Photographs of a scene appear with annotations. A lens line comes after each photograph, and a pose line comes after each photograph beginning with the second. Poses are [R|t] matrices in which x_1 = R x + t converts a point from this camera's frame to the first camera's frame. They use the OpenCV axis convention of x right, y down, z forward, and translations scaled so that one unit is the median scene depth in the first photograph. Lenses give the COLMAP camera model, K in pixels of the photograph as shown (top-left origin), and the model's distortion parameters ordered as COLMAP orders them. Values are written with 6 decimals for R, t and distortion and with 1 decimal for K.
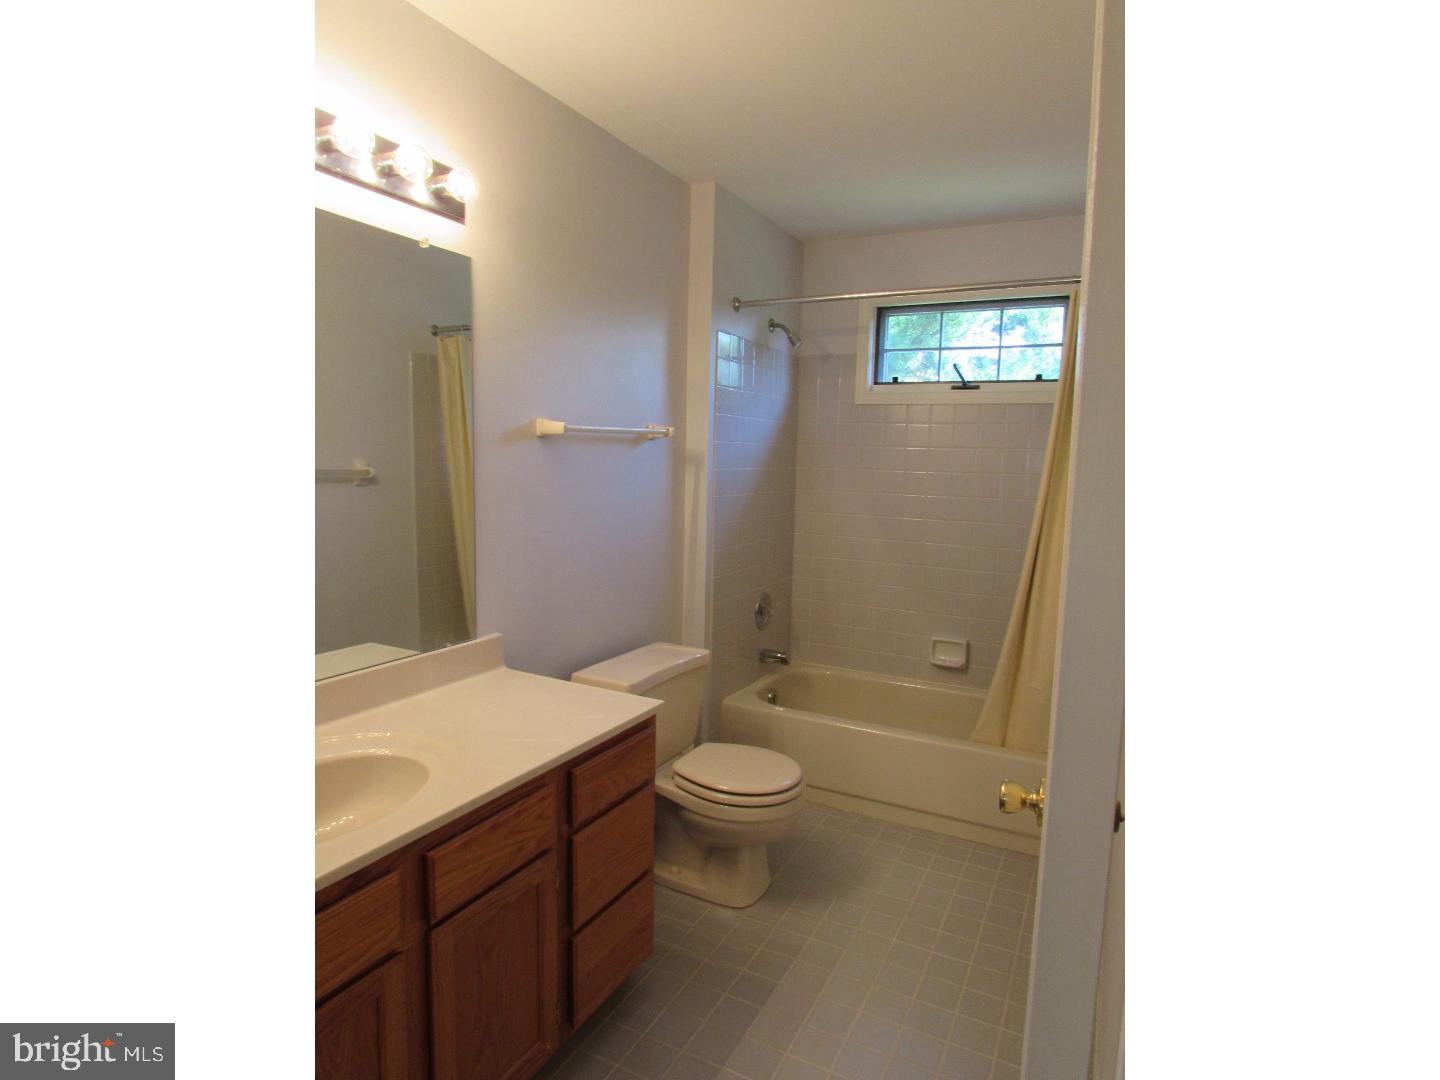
lens RADIAL K [[755.2, 0, 725.1], [0, 755.2, 542.6], [0, 0, 1]] dist [-0.021048, -0.000106]
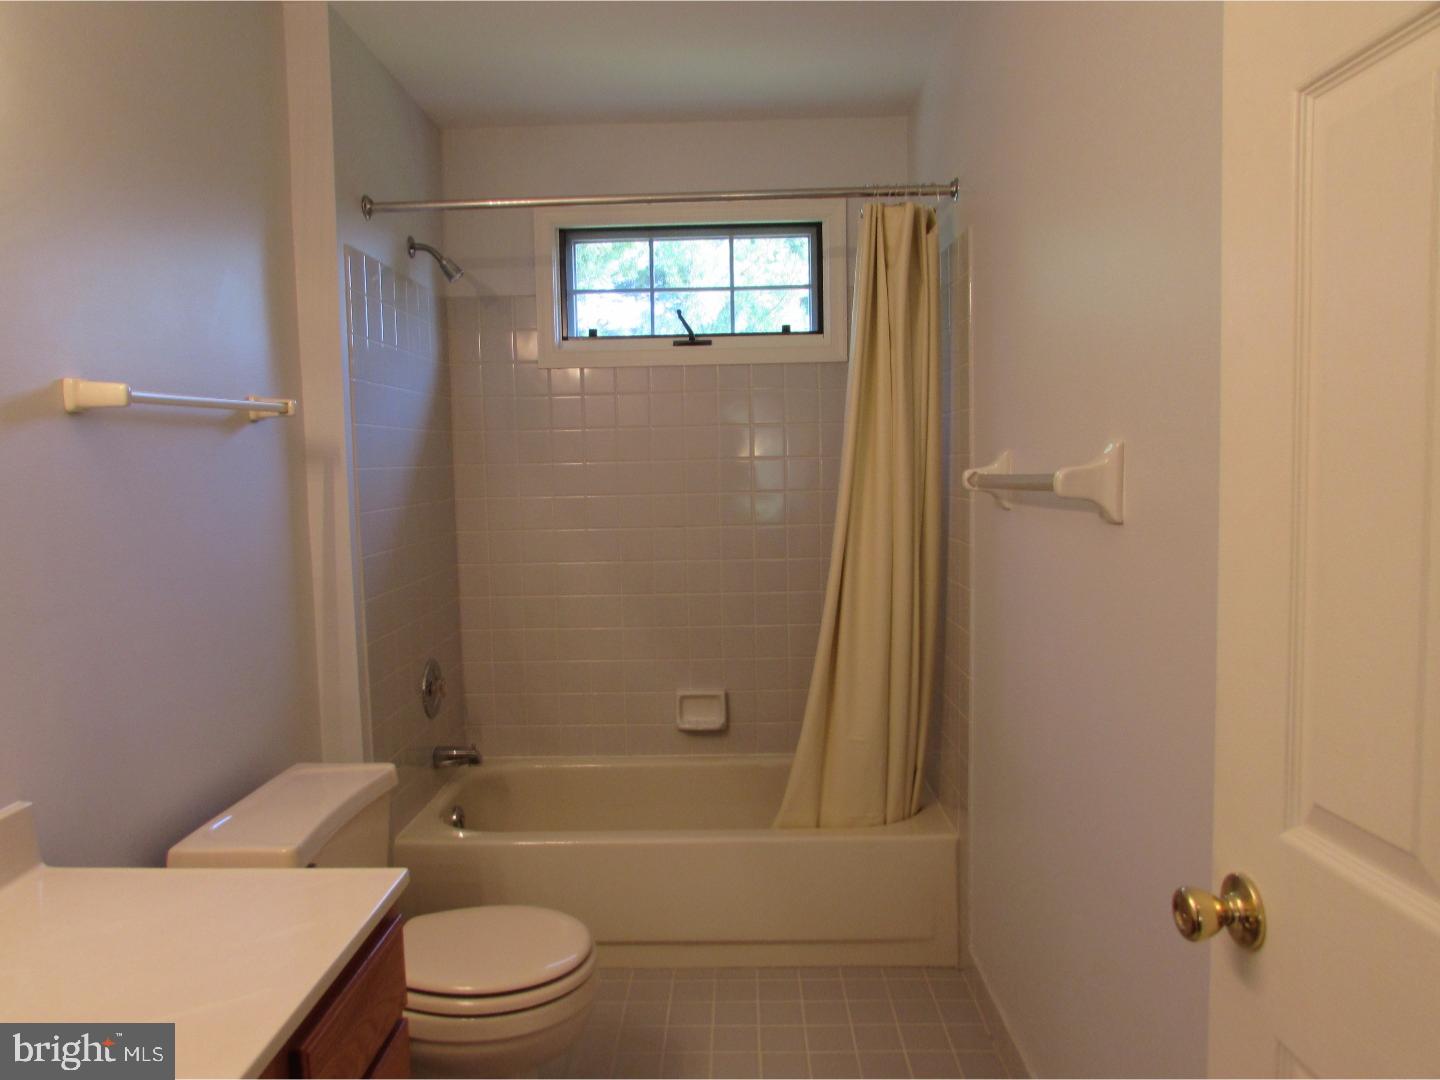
lens RADIAL K [[1011.6, 0, 714.8], [0, 1011.6, 551.3], [0, 0, 1]] dist [-0.028538, 0.001539]
pose [[0.898622, -0.081572, 0.431073, -0.098572], [0.092362, 0.995717, -0.004120, -0.000213], [-0.428890, 0.043517, 0.902308, 0.121076]]
